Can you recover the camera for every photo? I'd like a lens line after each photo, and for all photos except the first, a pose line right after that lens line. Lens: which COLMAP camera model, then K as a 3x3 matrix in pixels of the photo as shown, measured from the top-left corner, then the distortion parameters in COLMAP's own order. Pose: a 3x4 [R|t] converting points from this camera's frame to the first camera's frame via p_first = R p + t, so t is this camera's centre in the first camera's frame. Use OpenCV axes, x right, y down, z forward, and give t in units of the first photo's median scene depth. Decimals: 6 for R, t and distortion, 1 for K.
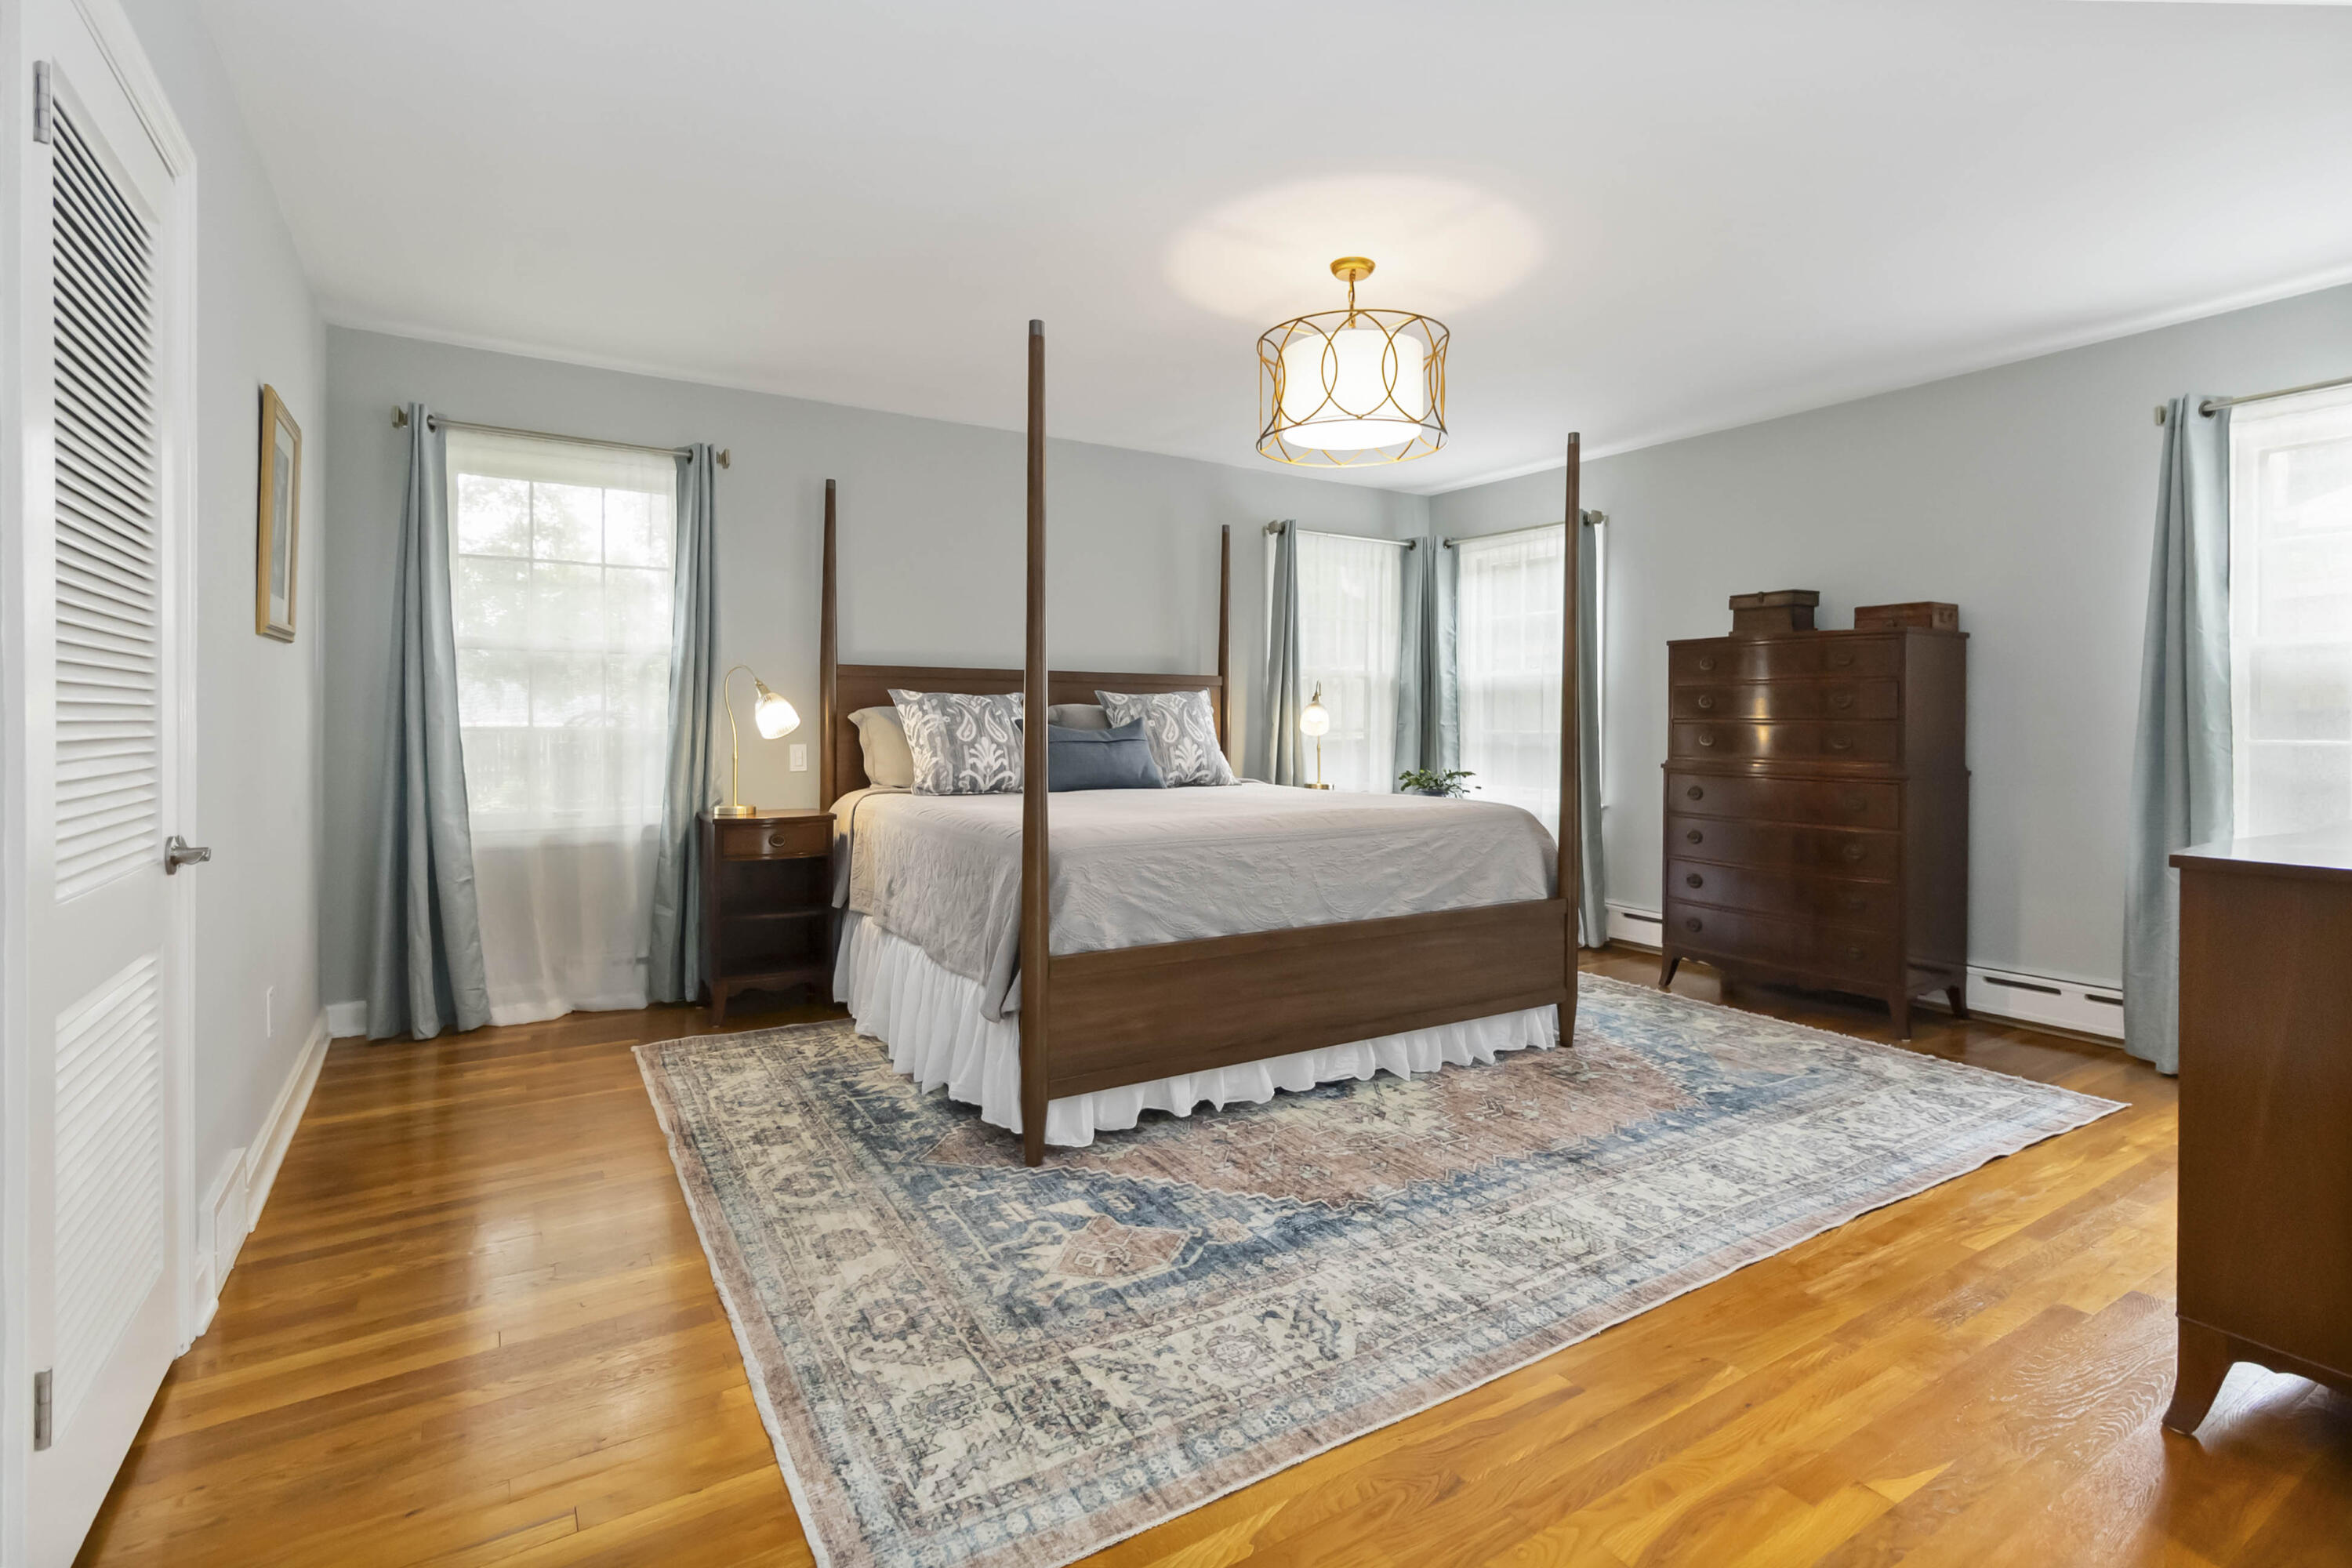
lens RADIAL K [[1118.5, 0, 1172.7], [0, 1118.5, 754.3], [0, 0, 1]] dist [-0.000185, -0.000431]
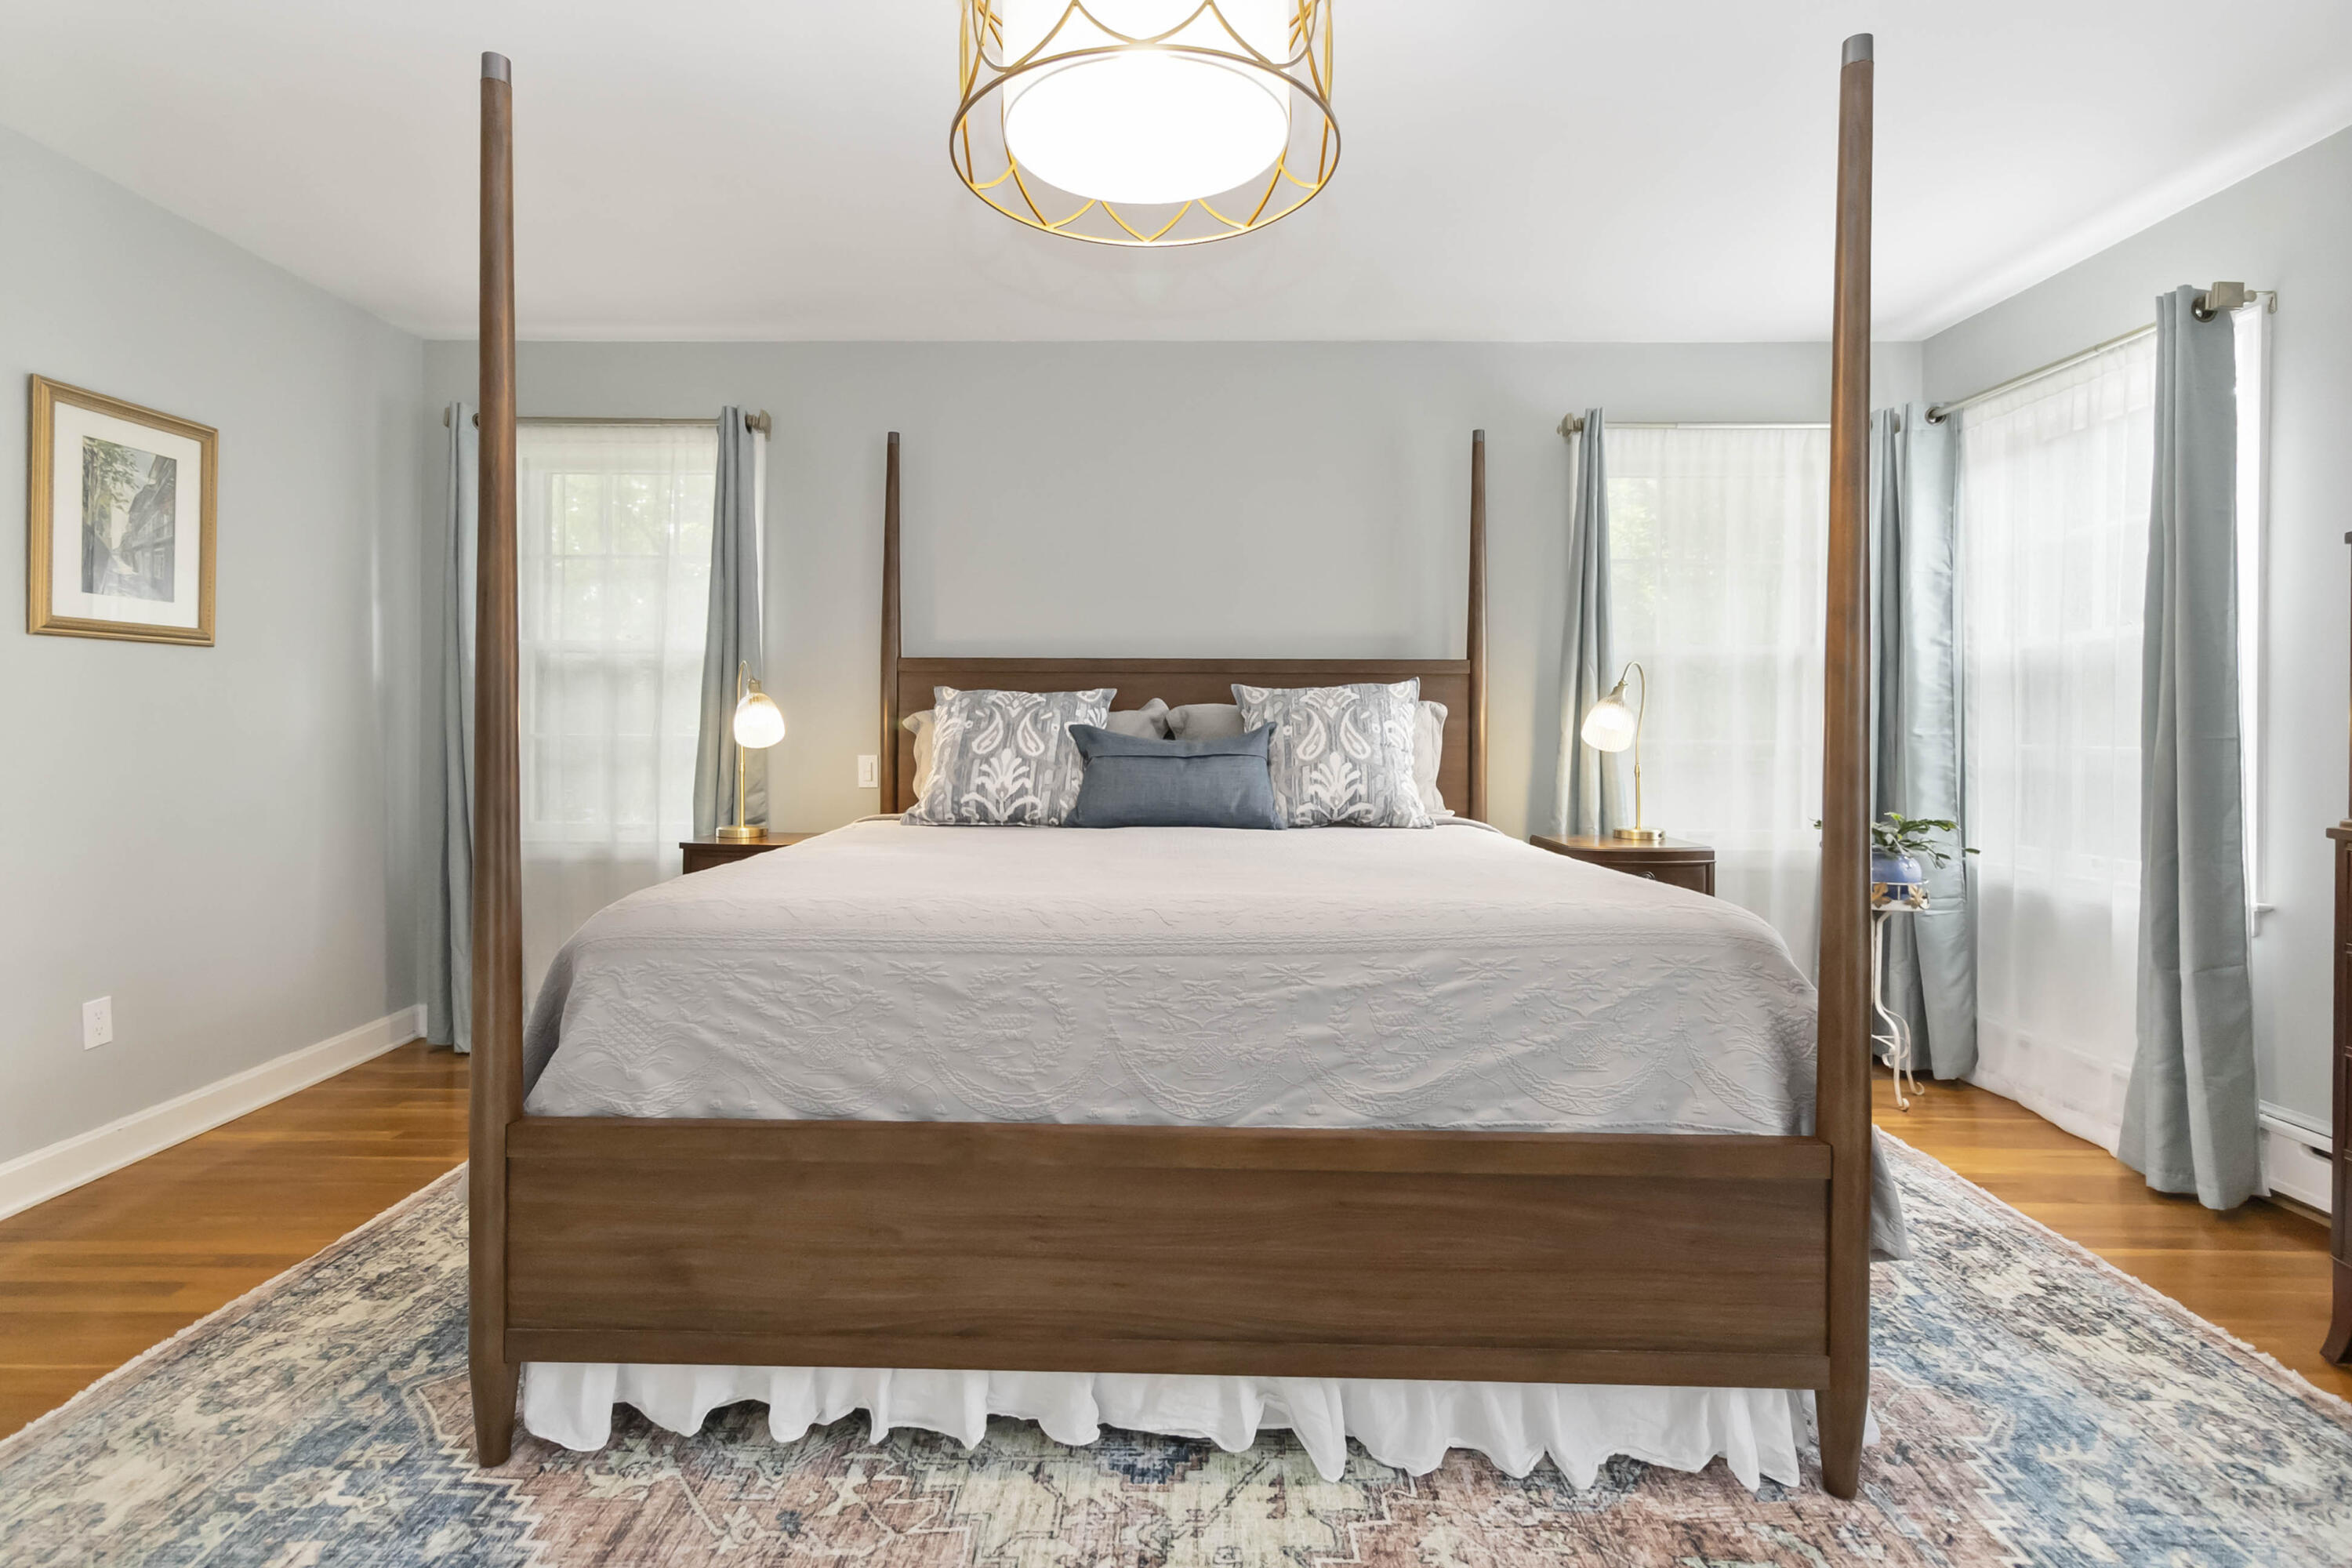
lens RADIAL K [[1118.5, 0, 1172.7], [0, 1118.5, 754.3], [0, 0, 1]] dist [-0.000185, -0.000431]
pose [[0.837347, 0.012439, -0.546531, 0.373012], [-0.017403, 0.999841, -0.003906, -0.012315], [0.546395, 0.012782, 0.837430, 0.510235]]
